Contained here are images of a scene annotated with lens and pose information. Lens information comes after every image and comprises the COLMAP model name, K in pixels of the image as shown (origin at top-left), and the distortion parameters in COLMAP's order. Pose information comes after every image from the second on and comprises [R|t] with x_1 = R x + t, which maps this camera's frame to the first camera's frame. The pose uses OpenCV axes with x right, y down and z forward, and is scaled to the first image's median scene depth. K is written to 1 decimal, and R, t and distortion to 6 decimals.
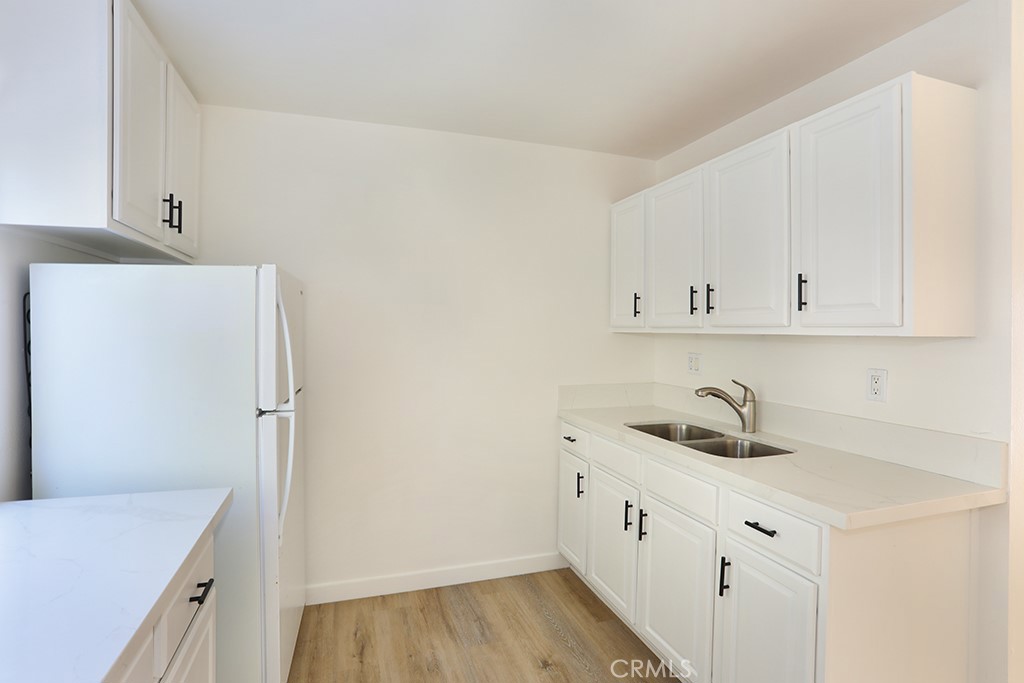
lens RADIAL K [[512.9, 0, 515.7], [0, 512.9, 321.0], [0, 0, 1]] dist [-0.062840, 0.026058]
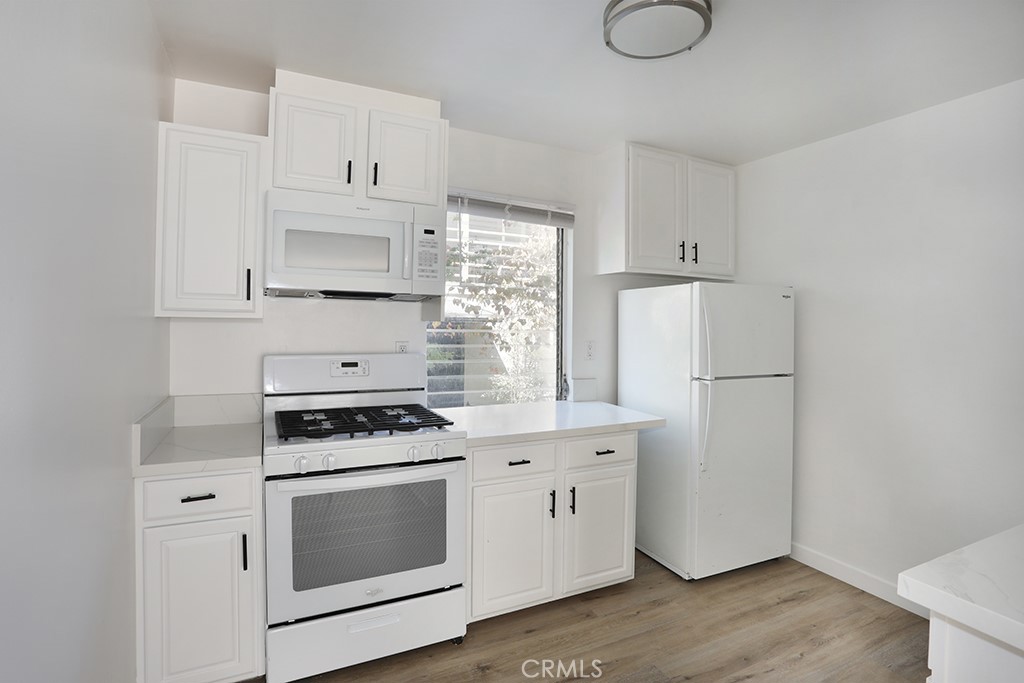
lens RADIAL K [[512.9, 0, 515.7], [0, 512.9, 321.0], [0, 0, 1]] dist [-0.062840, 0.026058]
pose [[0.144815, 0.001738, -0.989457, 0.731560], [-0.007489, 0.999972, 0.000660, 0.007488], [0.989430, 0.007315, 0.144824, 0.185070]]
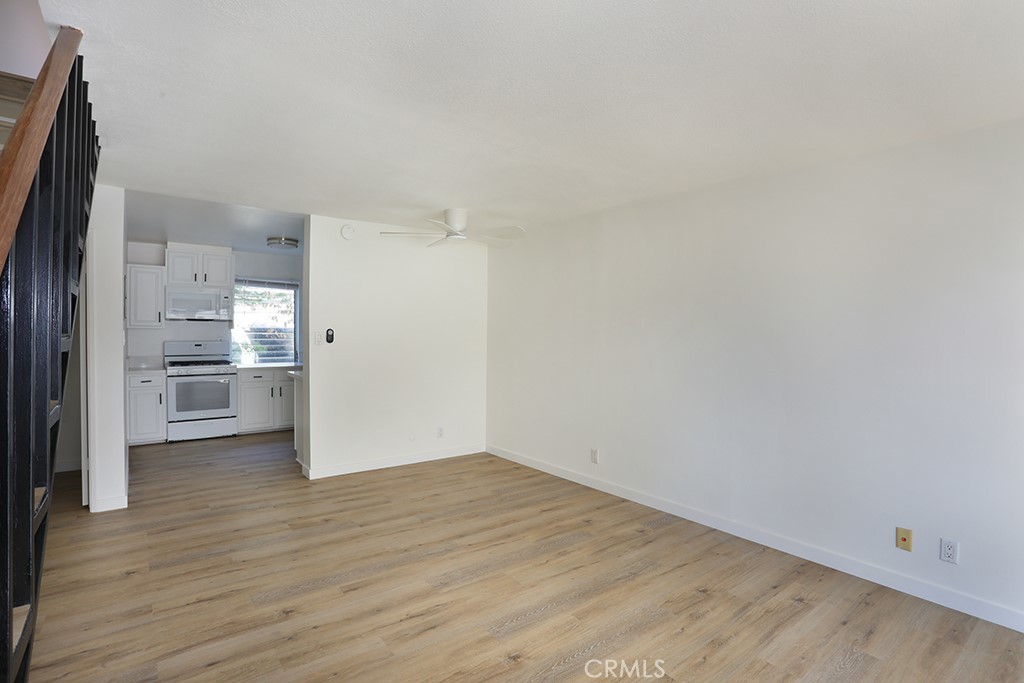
lens RADIAL K [[504.1, 0, 512.0], [0, 504.1, 341.5], [0, 0, 1]] dist [-0.088820, 0.033419]
pose [[0.326500, 0.018276, -0.945020, 2.971198], [-0.002763, 0.999827, 0.018382, 0.025625], [0.945193, -0.003391, 0.326494, 0.814729]]
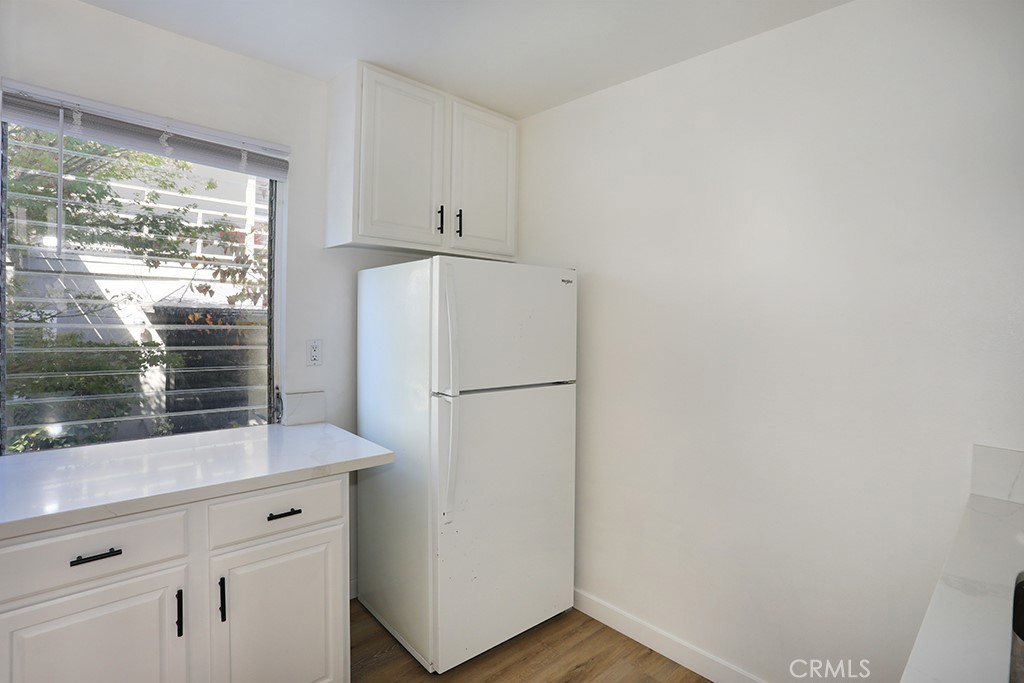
lens RADIAL K [[512.9, 0, 515.7], [0, 512.9, 321.0], [0, 0, 1]] dist [-0.062840, 0.026058]
pose [[0.419770, 0.011654, -0.907556, 0.434367], [-0.010534, 0.999913, 0.007968, 0.012436], [0.907569, 0.006215, 0.419856, 0.539320]]
